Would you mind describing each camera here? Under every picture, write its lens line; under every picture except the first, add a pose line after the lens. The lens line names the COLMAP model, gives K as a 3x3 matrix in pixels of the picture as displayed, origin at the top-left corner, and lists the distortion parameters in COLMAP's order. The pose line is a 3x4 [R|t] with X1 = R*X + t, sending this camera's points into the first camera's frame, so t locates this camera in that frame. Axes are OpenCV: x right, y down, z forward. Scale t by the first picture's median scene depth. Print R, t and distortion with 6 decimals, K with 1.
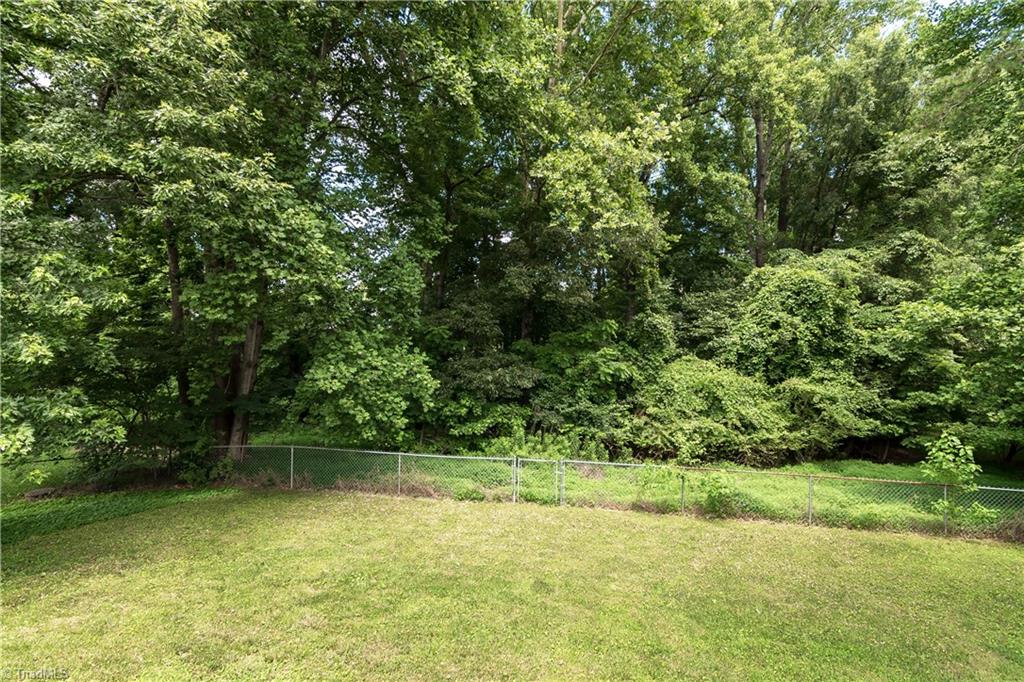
lens RADIAL K [[491.8, 0, 509.9], [0, 491.8, 342.1], [0, 0, 1]] dist [0.003669, 0.001762]
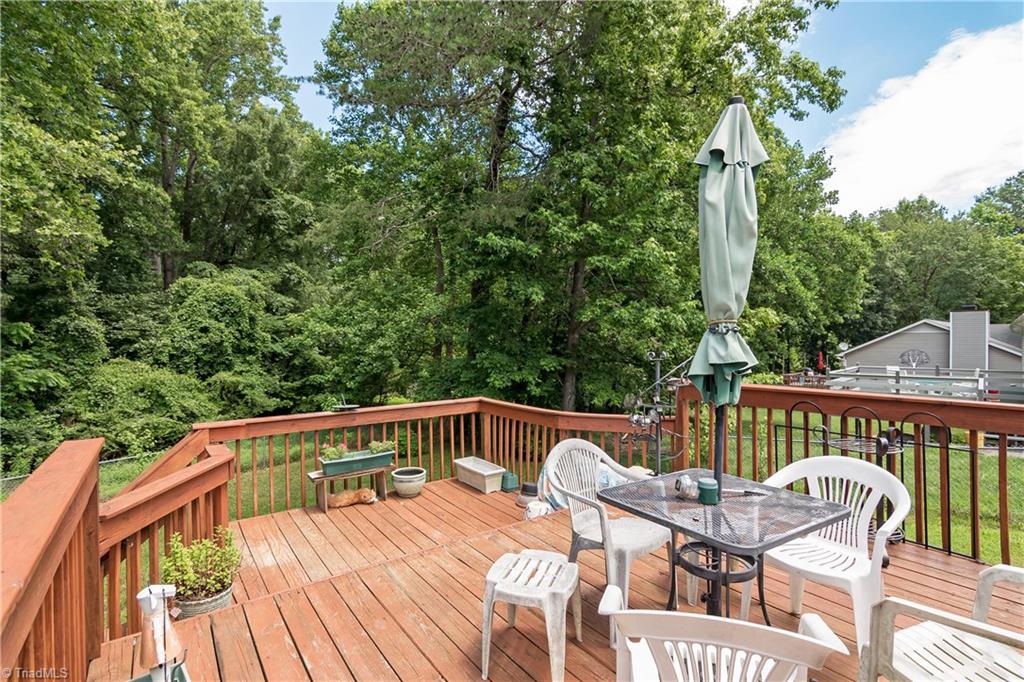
lens RADIAL K [[491.8, 0, 509.9], [0, 491.8, 342.1], [0, 0, 1]] dist [0.003669, 0.001762]
pose [[0.409392, -0.018401, 0.912173, -0.251991], [0.002787, 0.999817, 0.018919, -0.024672], [-0.912354, -0.005203, 0.409368, -0.171261]]
